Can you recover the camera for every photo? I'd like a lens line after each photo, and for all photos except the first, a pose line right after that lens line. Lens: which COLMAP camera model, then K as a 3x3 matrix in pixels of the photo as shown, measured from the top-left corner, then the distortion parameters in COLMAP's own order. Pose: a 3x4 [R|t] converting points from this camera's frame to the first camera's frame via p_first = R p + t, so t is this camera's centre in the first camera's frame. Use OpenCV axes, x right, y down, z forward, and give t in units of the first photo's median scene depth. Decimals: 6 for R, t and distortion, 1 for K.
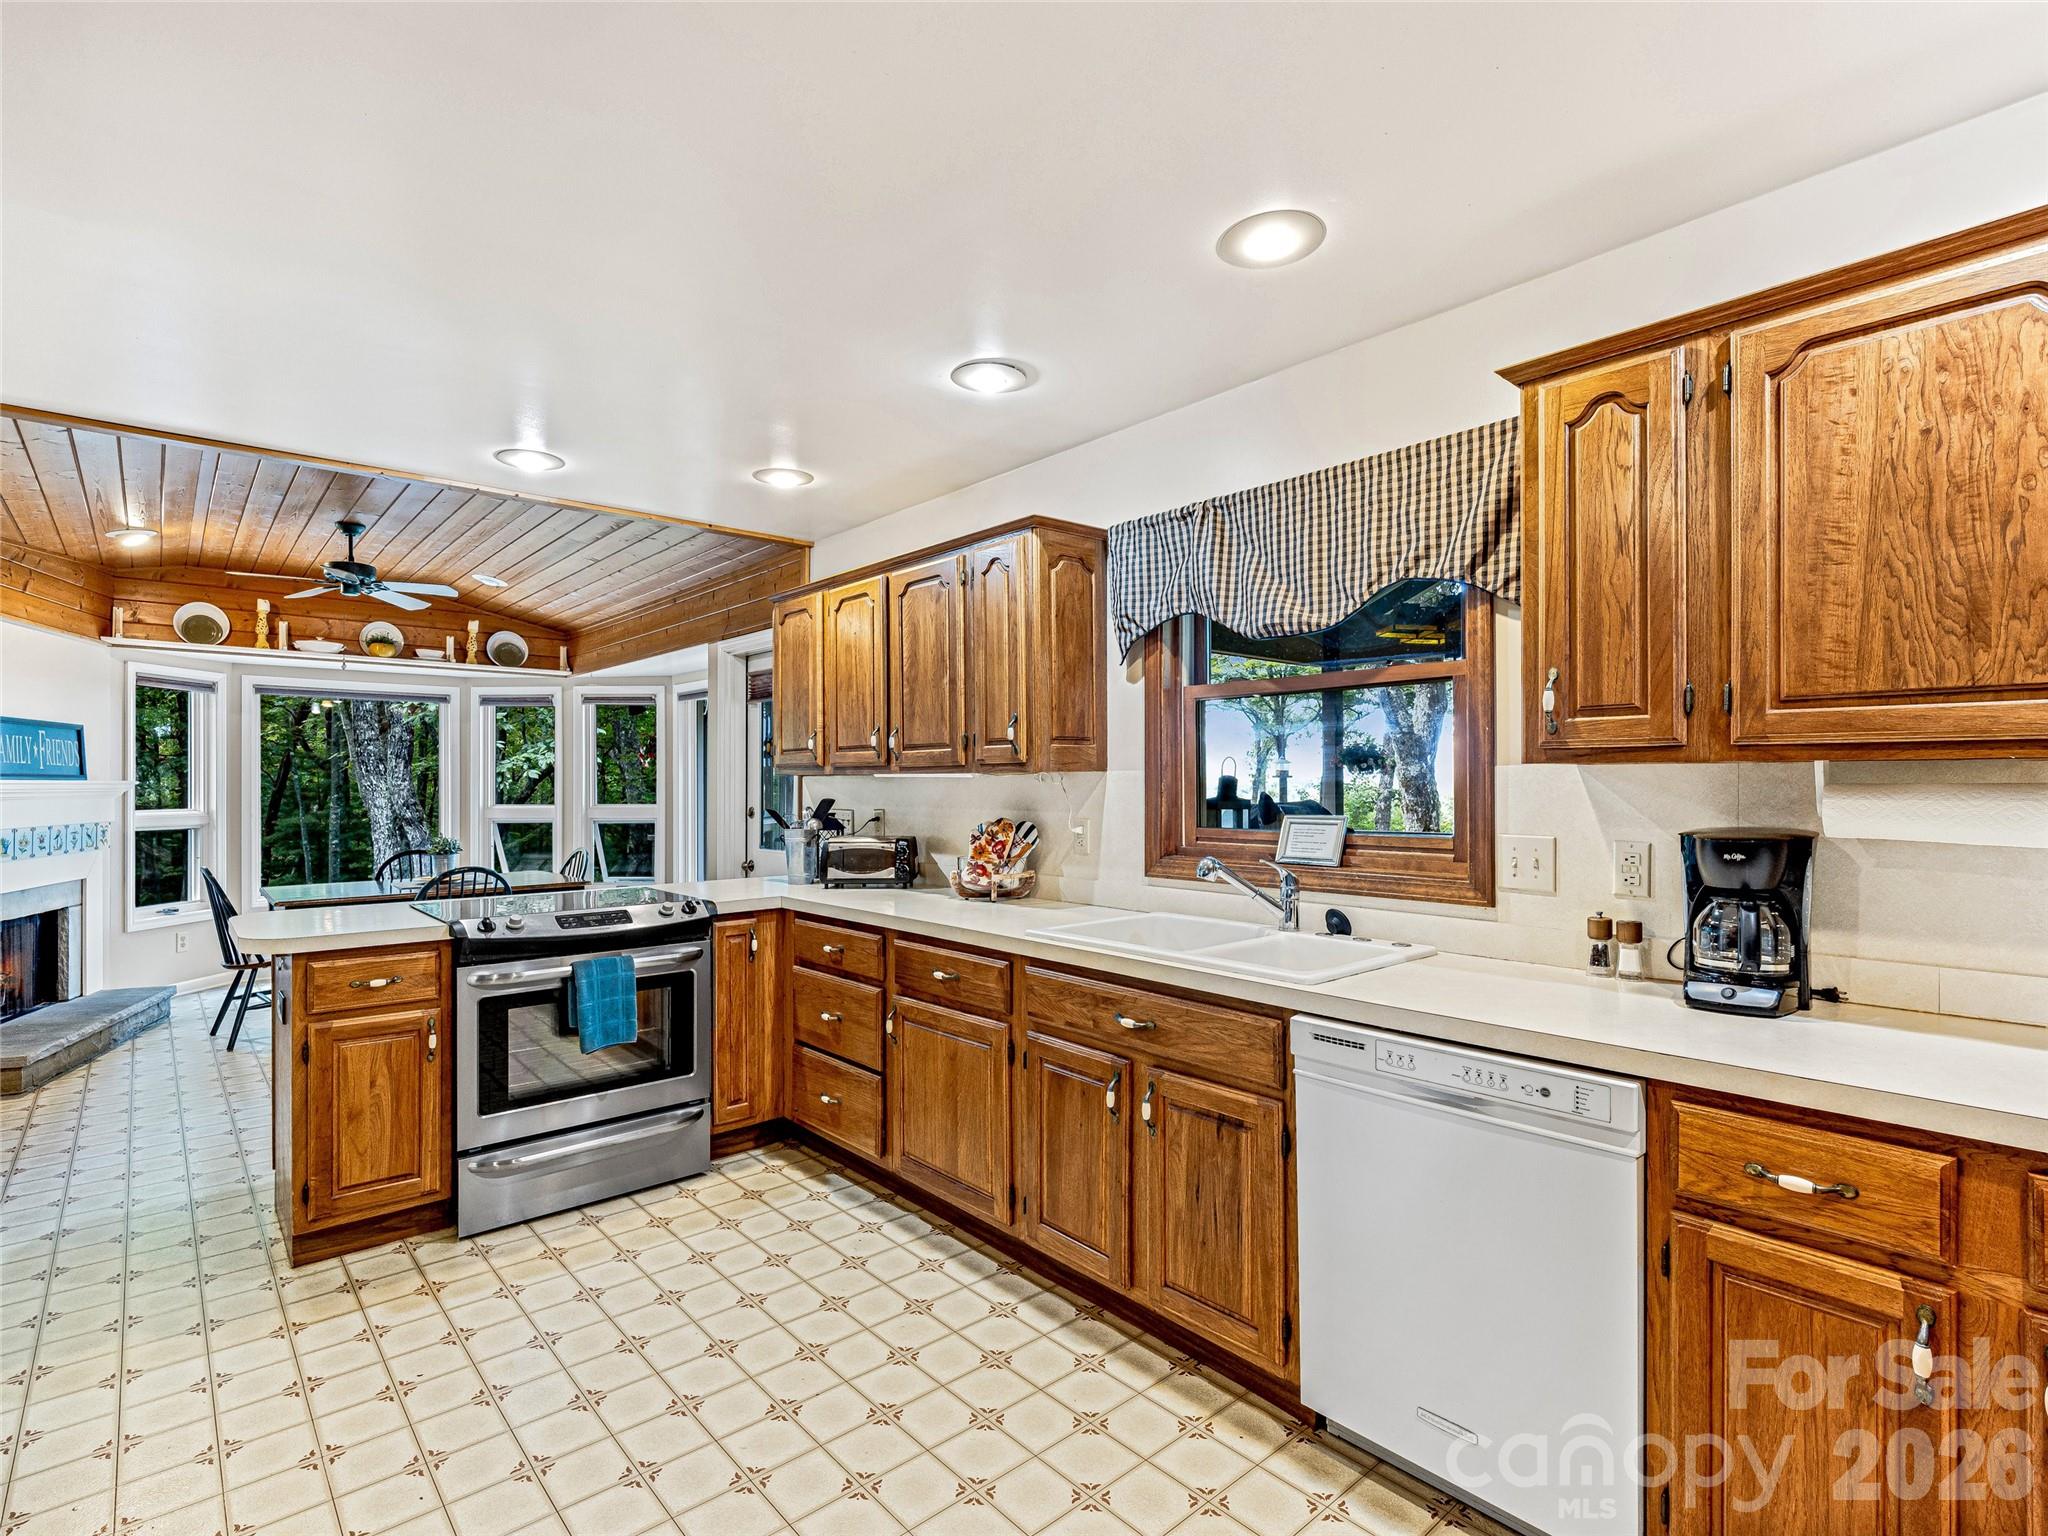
lens RADIAL K [[975.3, 0, 1013.8], [0, 975.3, 782.1], [0, 0, 1]] dist [-0.012062, 0.000099]
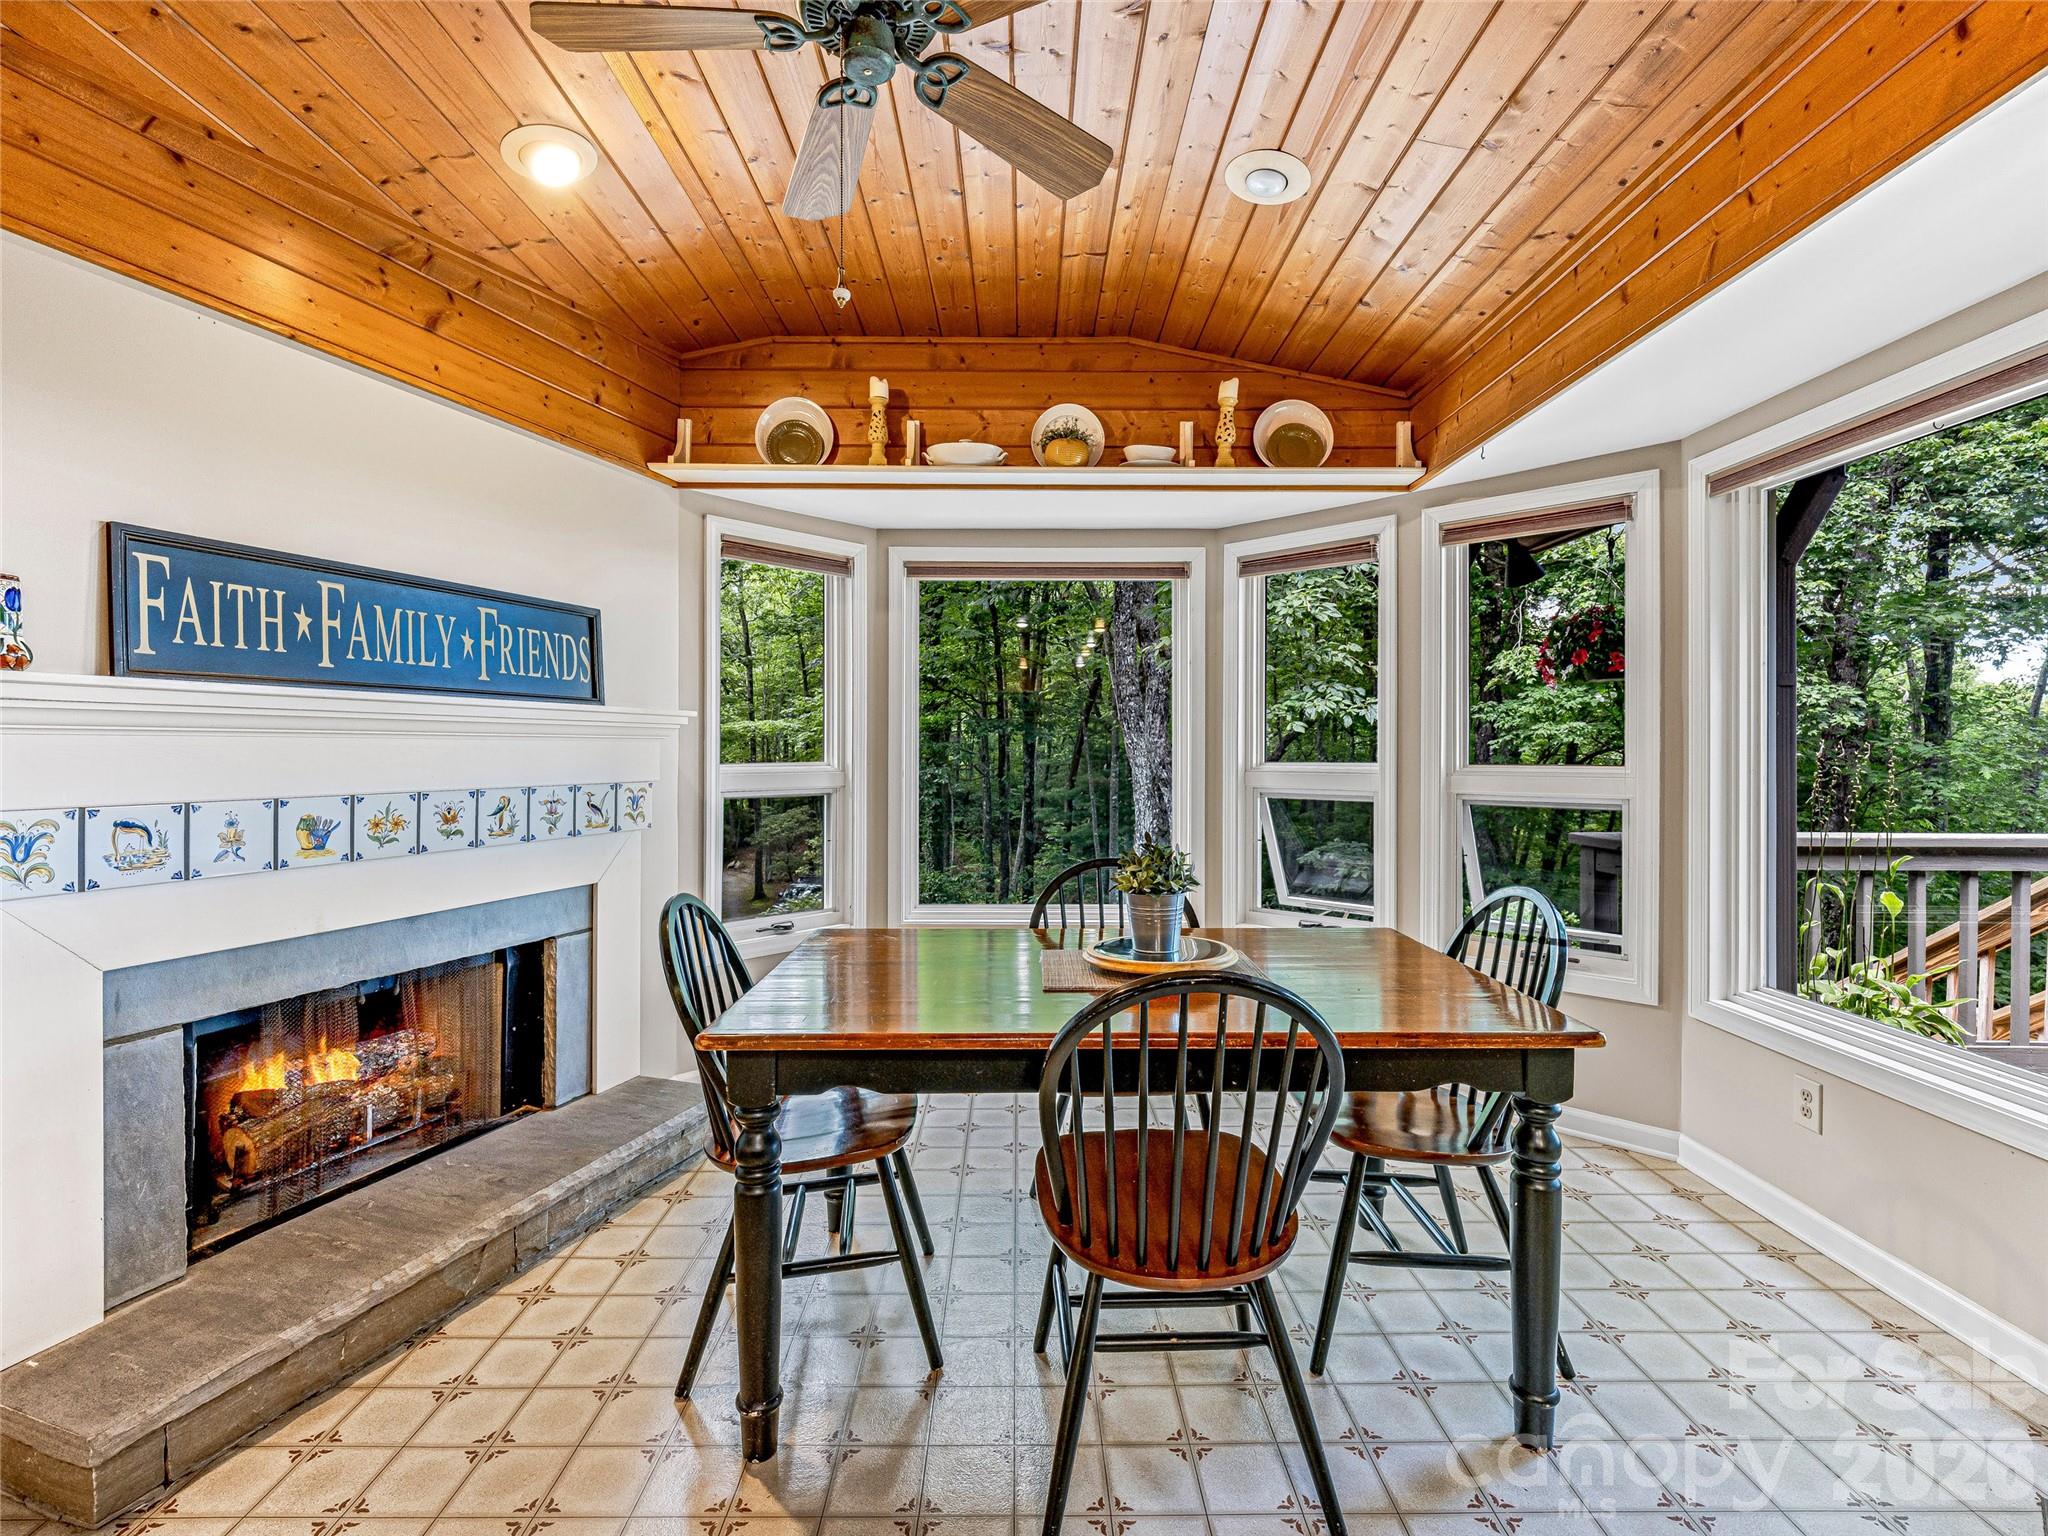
lens RADIAL K [[975.3, 0, 1013.8], [0, 975.3, 782.1], [0, 0, 1]] dist [-0.012062, 0.000099]
pose [[0.748036, 0.023827, -0.663231, -0.328993], [0.000927, 0.999317, 0.036947, 0.016625], [0.663658, -0.028252, 0.747503, 0.595498]]
